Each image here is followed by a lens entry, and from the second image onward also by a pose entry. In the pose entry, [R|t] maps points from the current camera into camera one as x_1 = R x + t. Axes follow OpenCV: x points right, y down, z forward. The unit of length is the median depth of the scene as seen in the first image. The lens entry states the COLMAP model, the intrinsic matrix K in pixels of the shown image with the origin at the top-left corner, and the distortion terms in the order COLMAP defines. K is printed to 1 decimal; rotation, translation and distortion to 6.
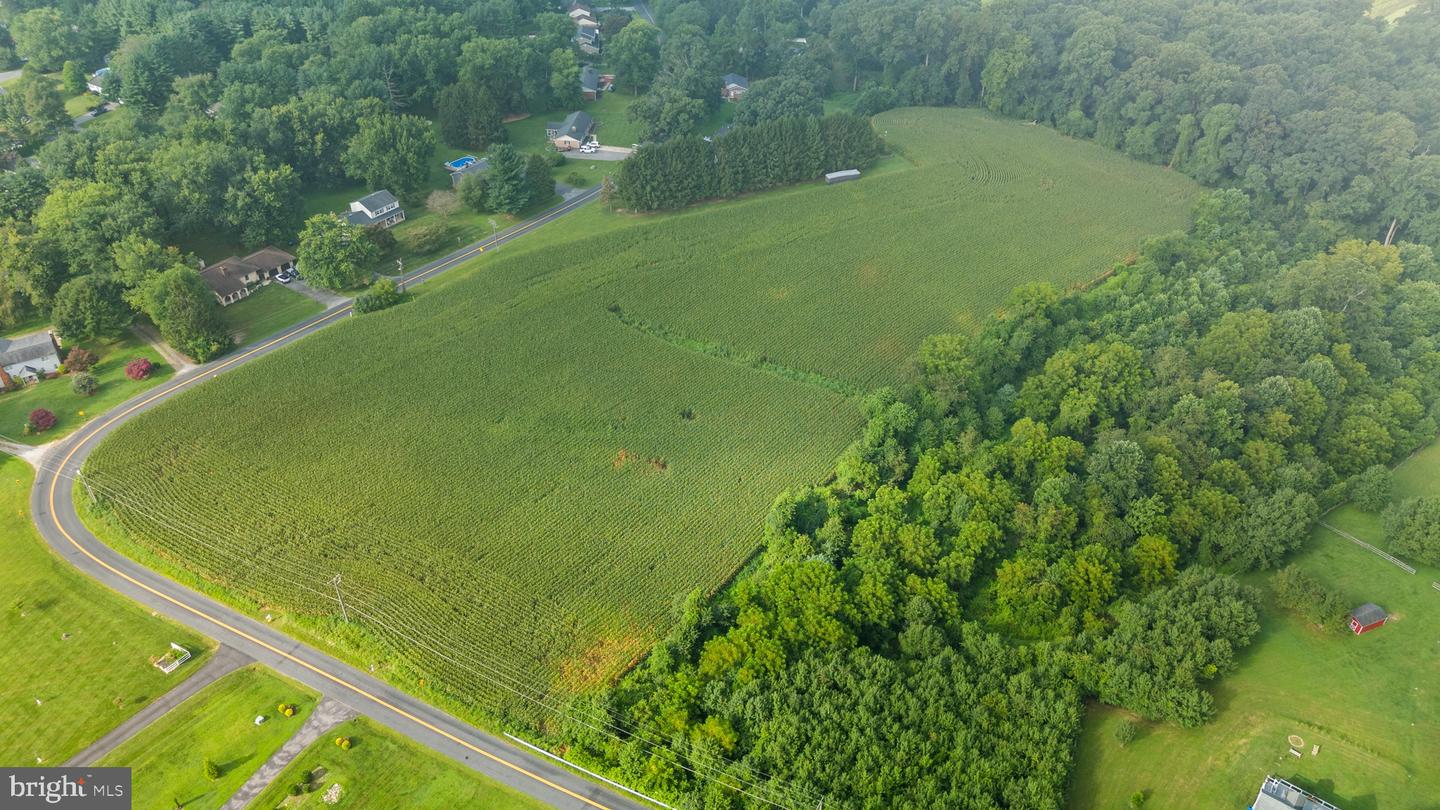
lens RADIAL K [[1015.3, 0, 716.3], [0, 1015.3, 401.0], [0, 0, 1]] dist [0.046375, -0.021761]
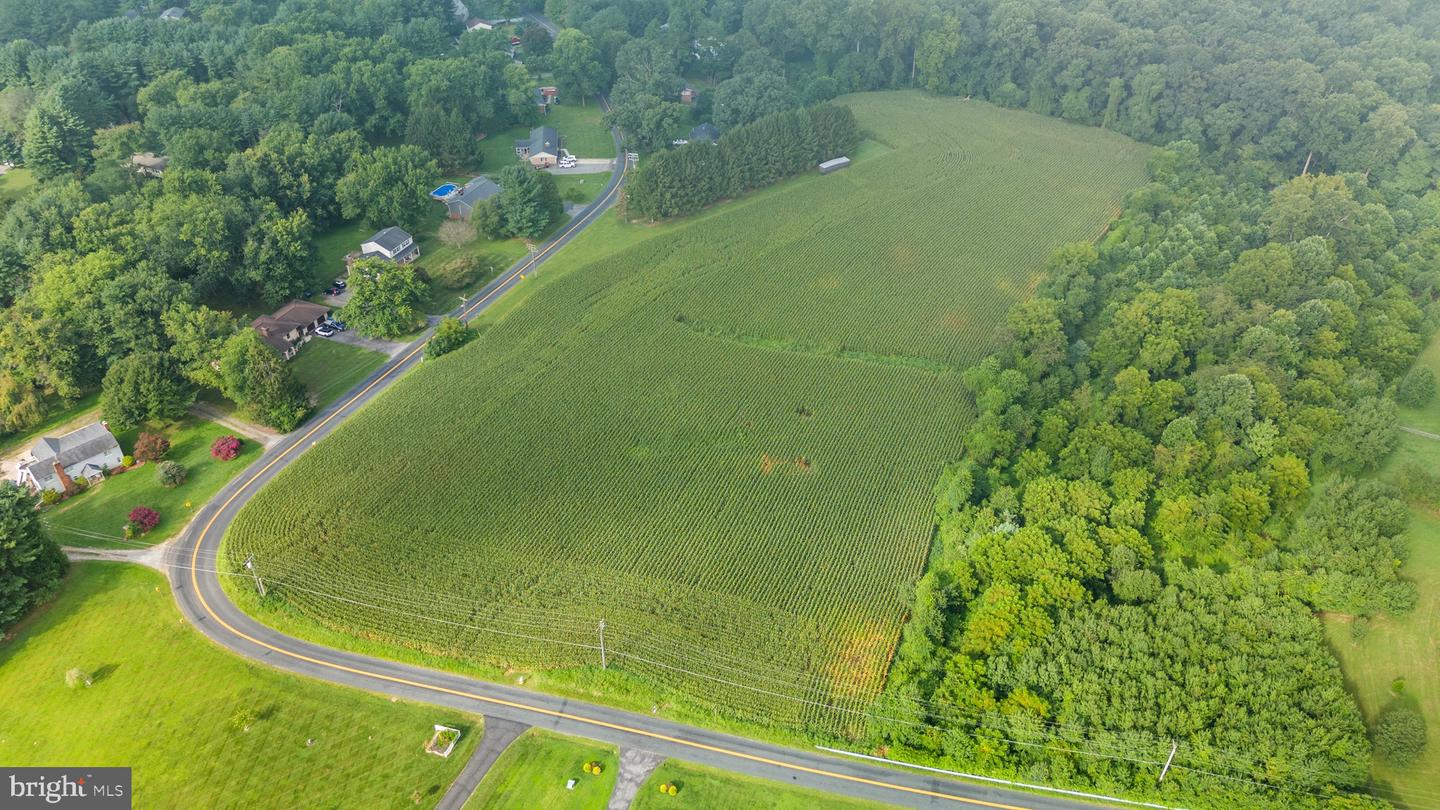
lens RADIAL K [[1015.3, 0, 716.6], [0, 1015.3, 402.5], [0, 0, 1]] dist [0.046375, -0.021761]
pose [[0.972387, -0.142385, 0.184904, -0.254981], [0.142362, 0.989723, 0.013469, -0.018285], [-0.184921, 0.013226, 0.982664, 0.025616]]
